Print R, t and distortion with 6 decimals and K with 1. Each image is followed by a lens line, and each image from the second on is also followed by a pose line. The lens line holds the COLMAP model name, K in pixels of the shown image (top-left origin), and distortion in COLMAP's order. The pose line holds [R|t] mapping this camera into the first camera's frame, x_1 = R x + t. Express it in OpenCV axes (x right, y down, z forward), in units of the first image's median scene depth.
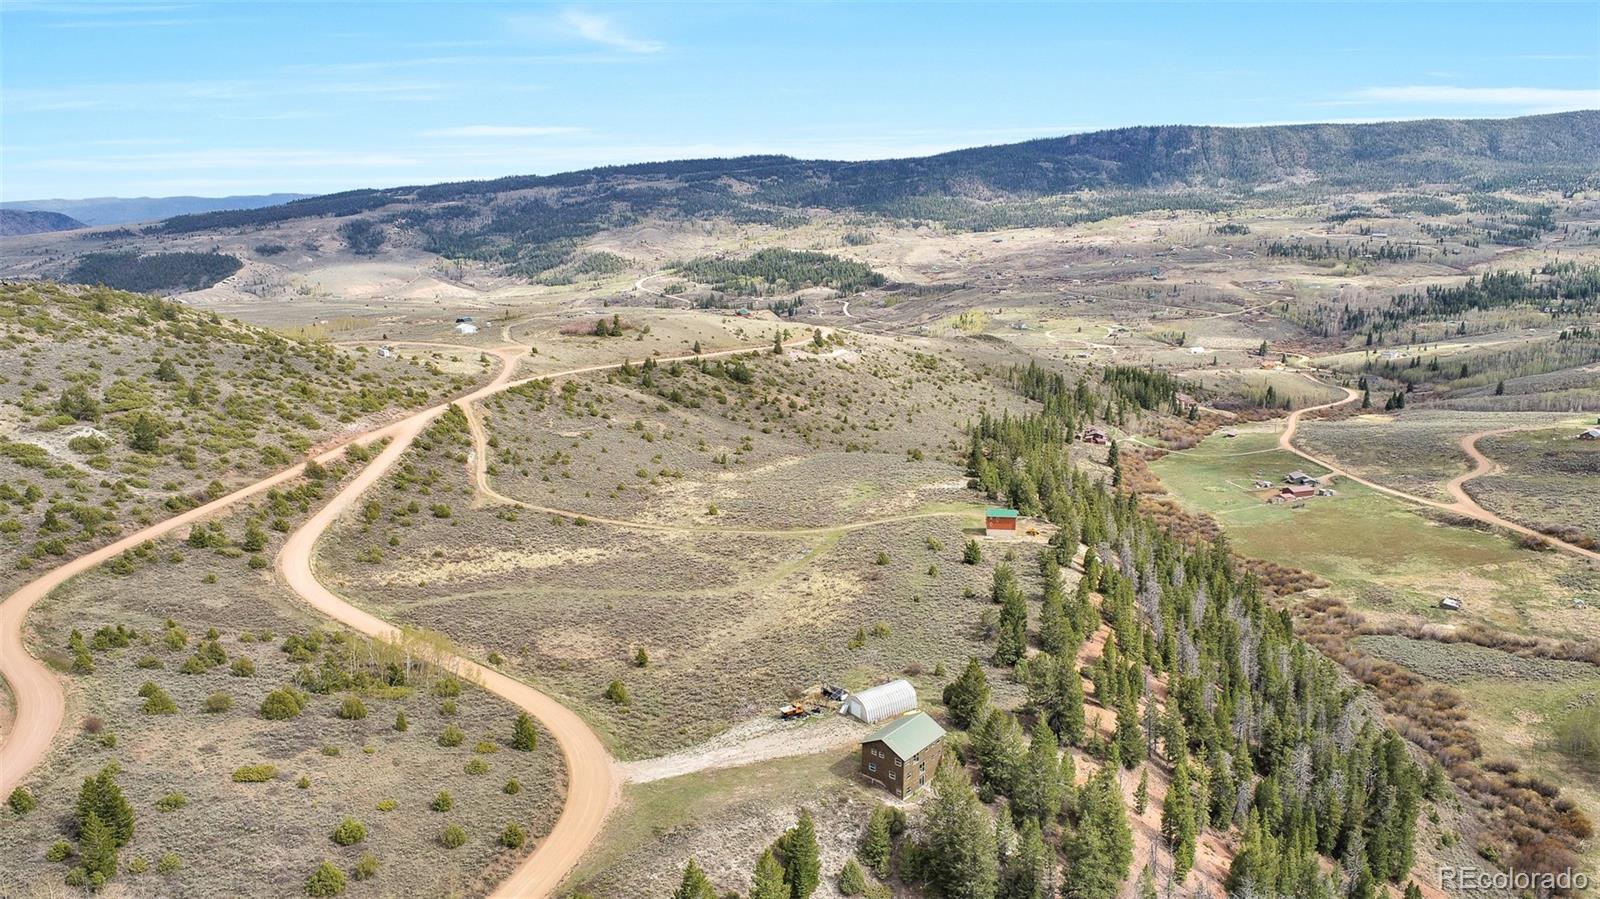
lens RADIAL K [[1080.6, 0, 800.0], [0, 1080.6, 449.5], [0, 0, 1]] dist [-0.013575, 0.007002]
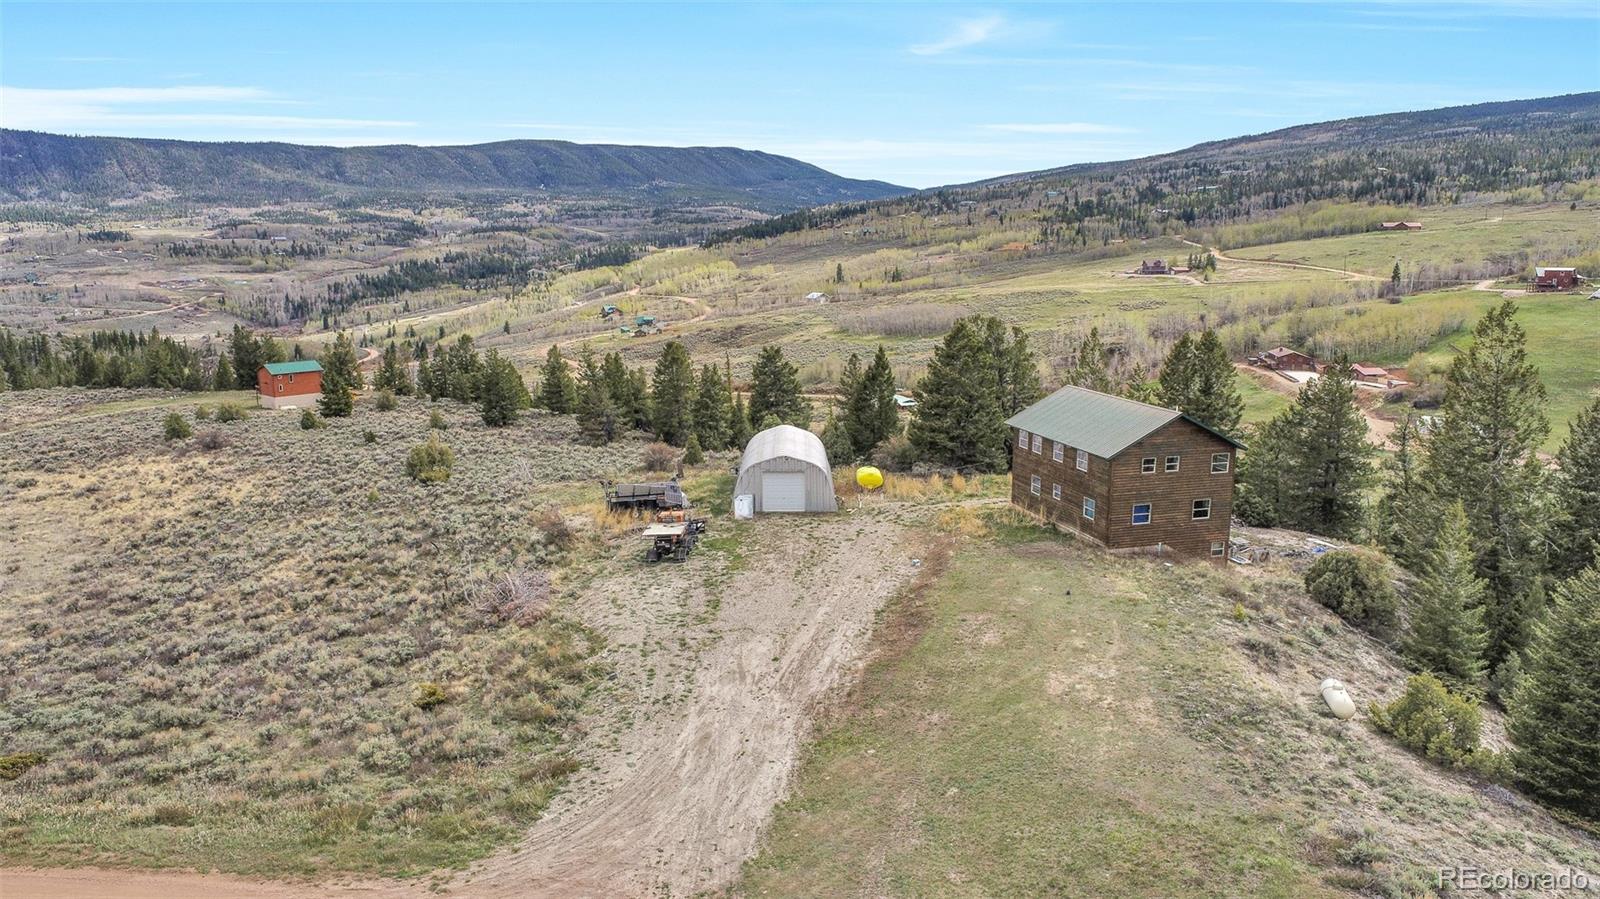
lens RADIAL K [[1080.6, 0, 800.0], [0, 1080.6, 449.5], [0, 0, 1]] dist [-0.013575, 0.007002]
pose [[0.562909, -0.155621, 0.811736, -0.033632], [0.184161, 0.981040, 0.060370, 0.028862], [-0.805741, 0.115507, 0.580896, 0.109883]]
